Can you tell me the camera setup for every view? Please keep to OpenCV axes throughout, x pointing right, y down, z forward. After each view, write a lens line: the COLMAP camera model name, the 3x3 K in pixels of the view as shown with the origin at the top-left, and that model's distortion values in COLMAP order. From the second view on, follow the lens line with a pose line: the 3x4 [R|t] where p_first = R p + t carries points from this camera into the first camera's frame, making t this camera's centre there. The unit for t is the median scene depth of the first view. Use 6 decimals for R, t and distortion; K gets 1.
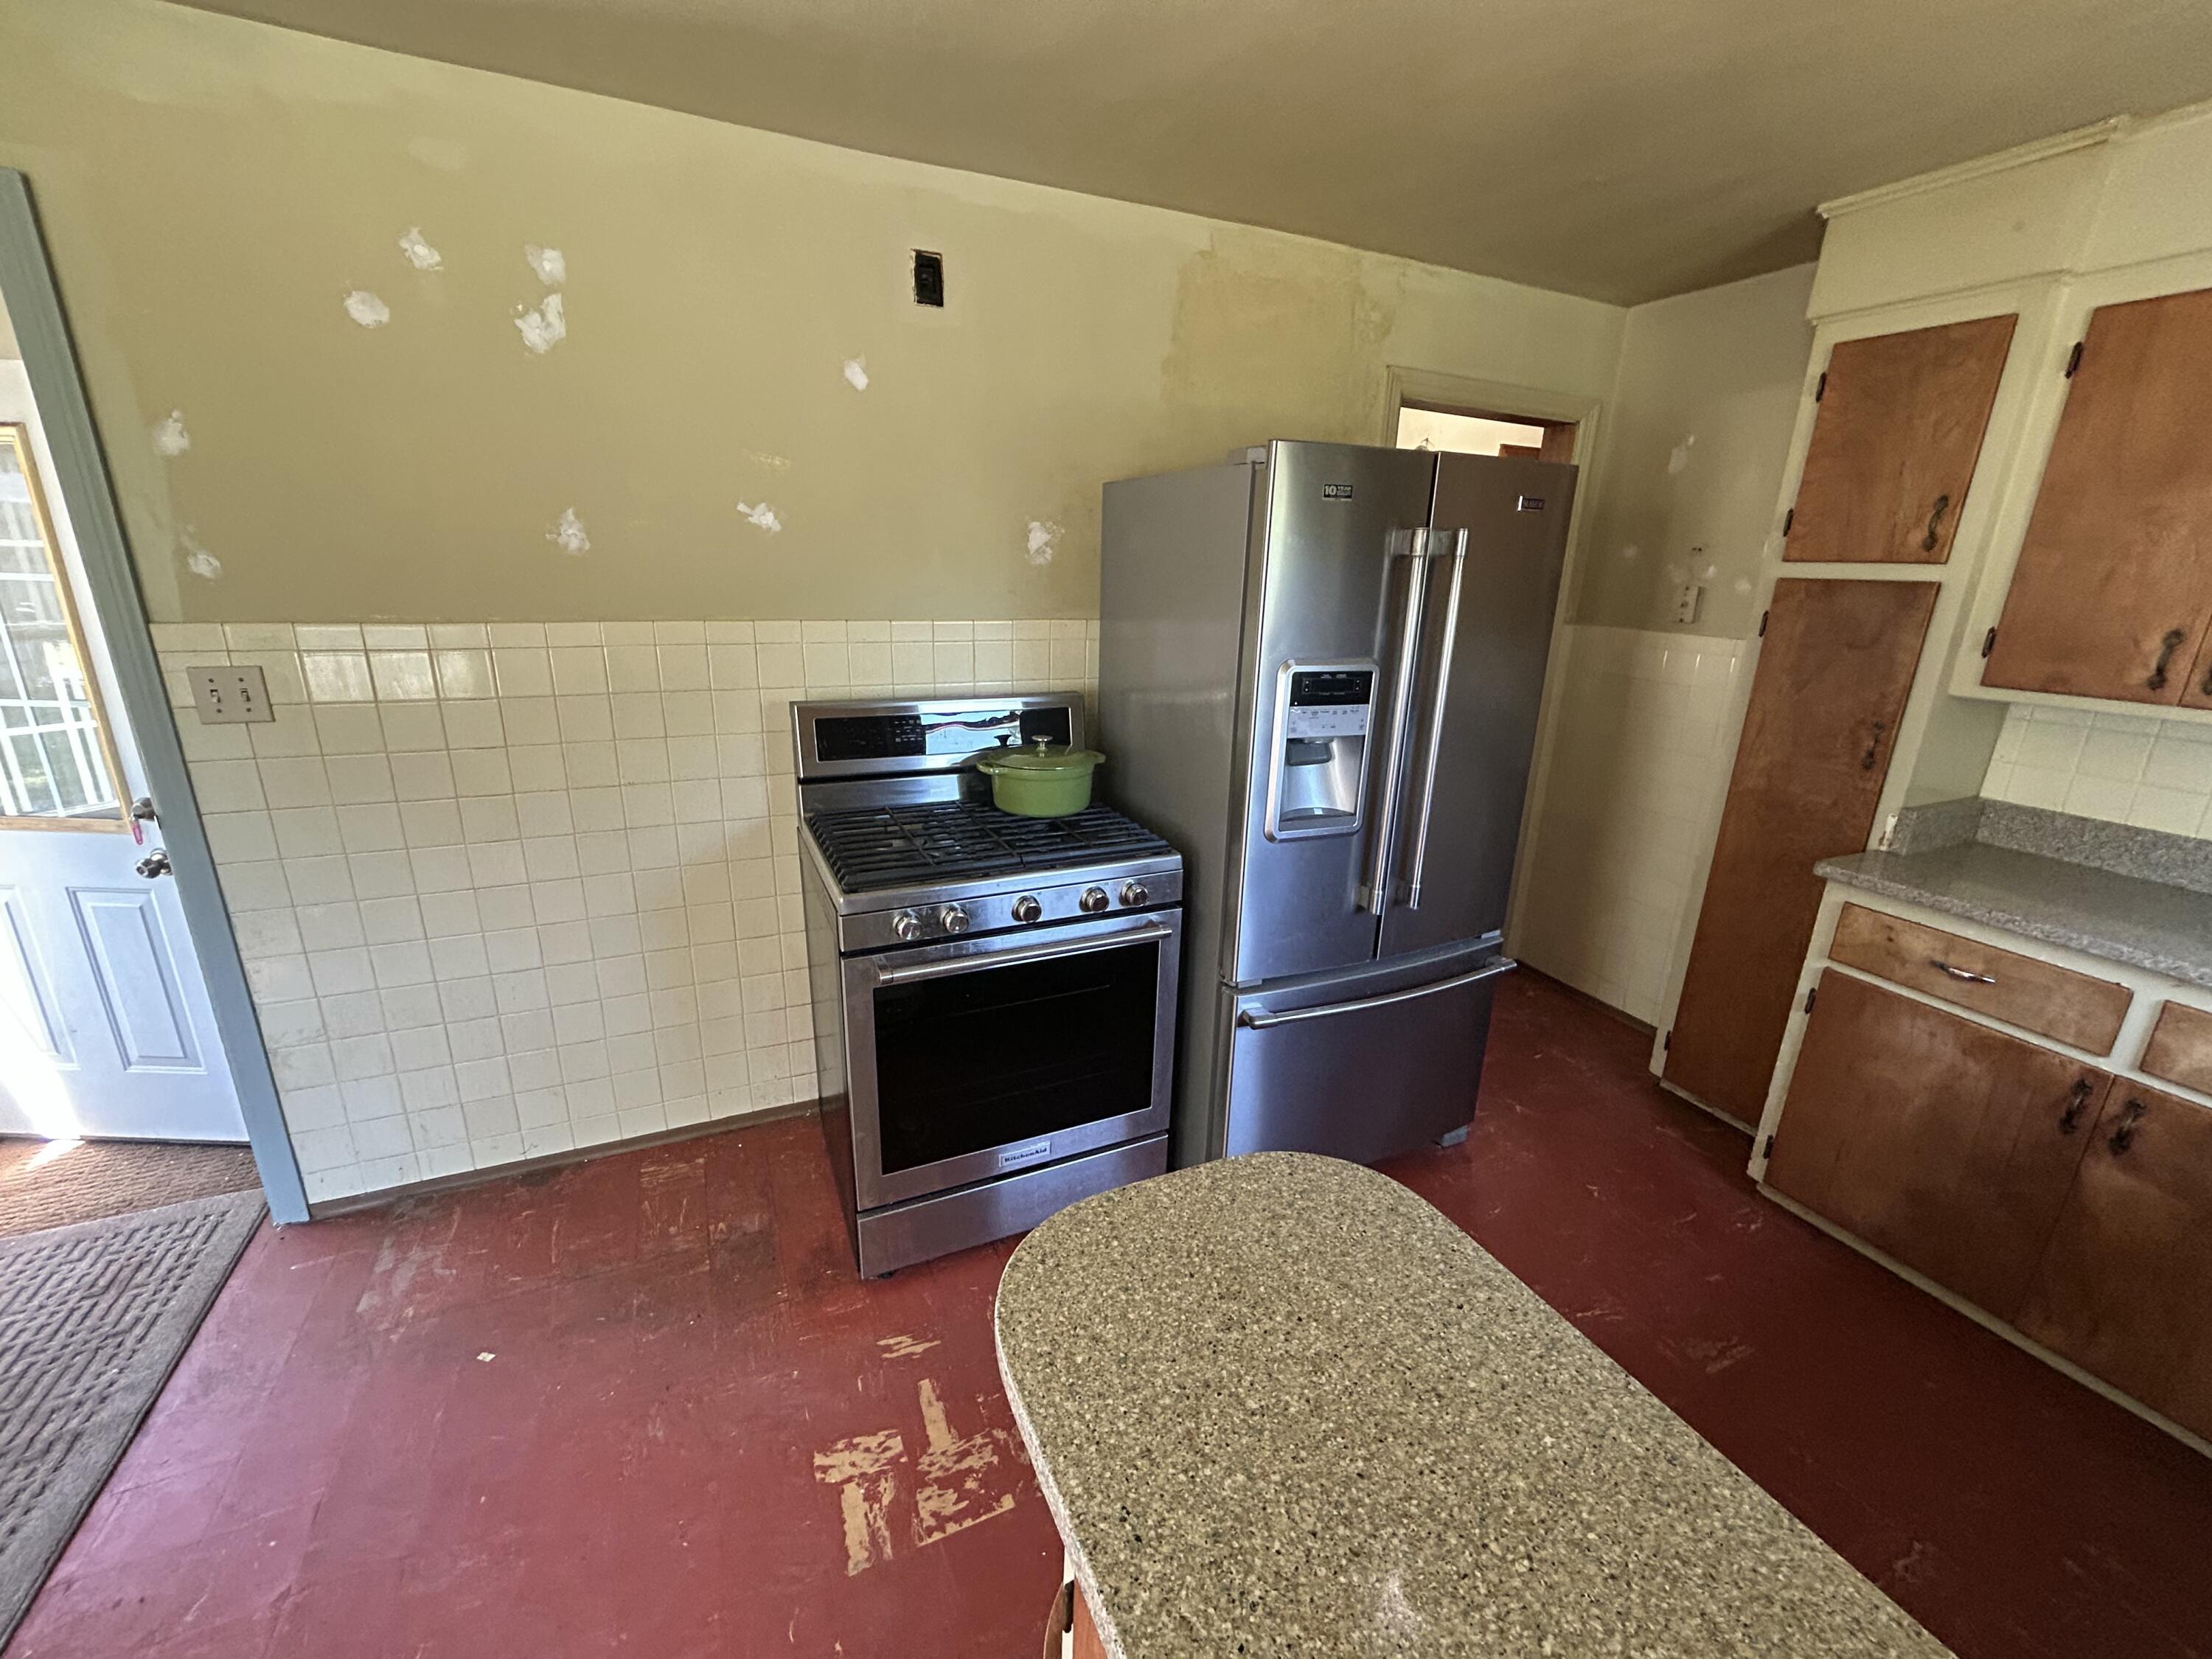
lens RADIAL K [[897.5, 0, 1101.1], [0, 897.5, 831.1], [0, 0, 1]] dist [0.000046, 0.000141]
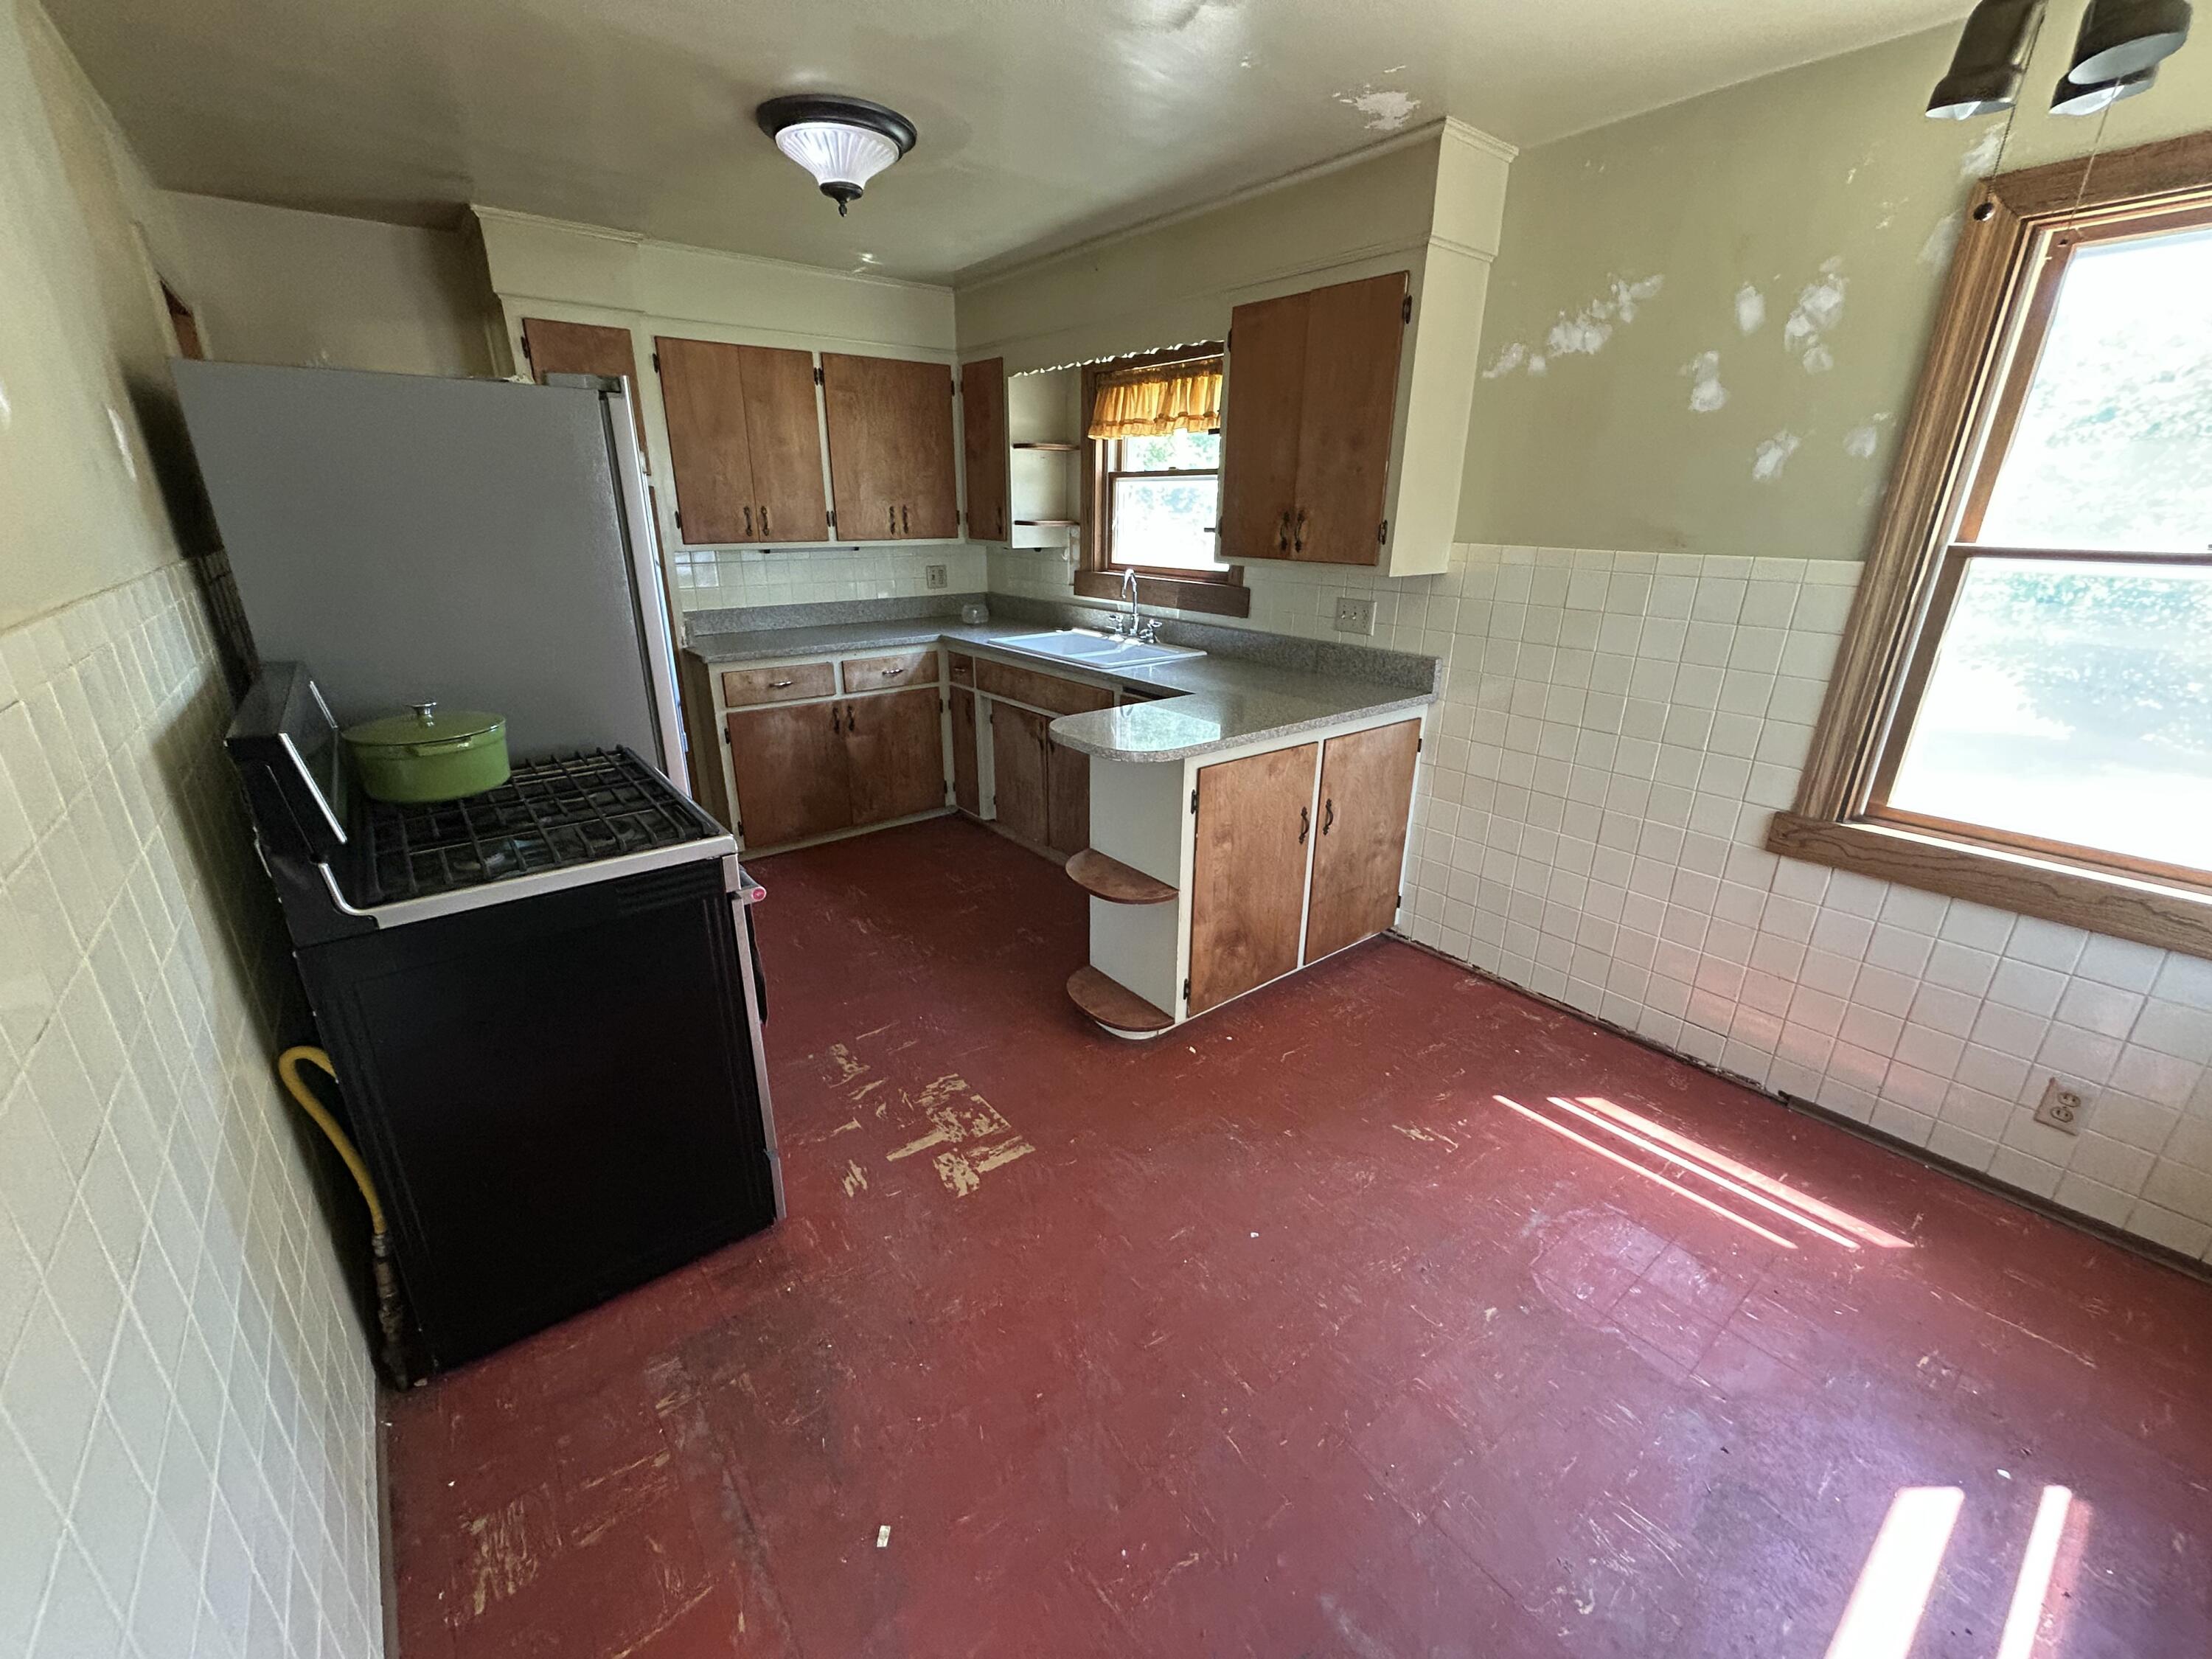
lens RADIAL K [[897.5, 0, 1098.4], [0, 897.5, 825.2], [0, 0, 1]] dist [0.000046, 0.000141]
pose [[-0.237557, -0.357246, 0.903295, -1.266331], [0.265410, 0.870659, 0.414139, -0.235536], [-0.934411, 0.338125, -0.112014, 0.735740]]
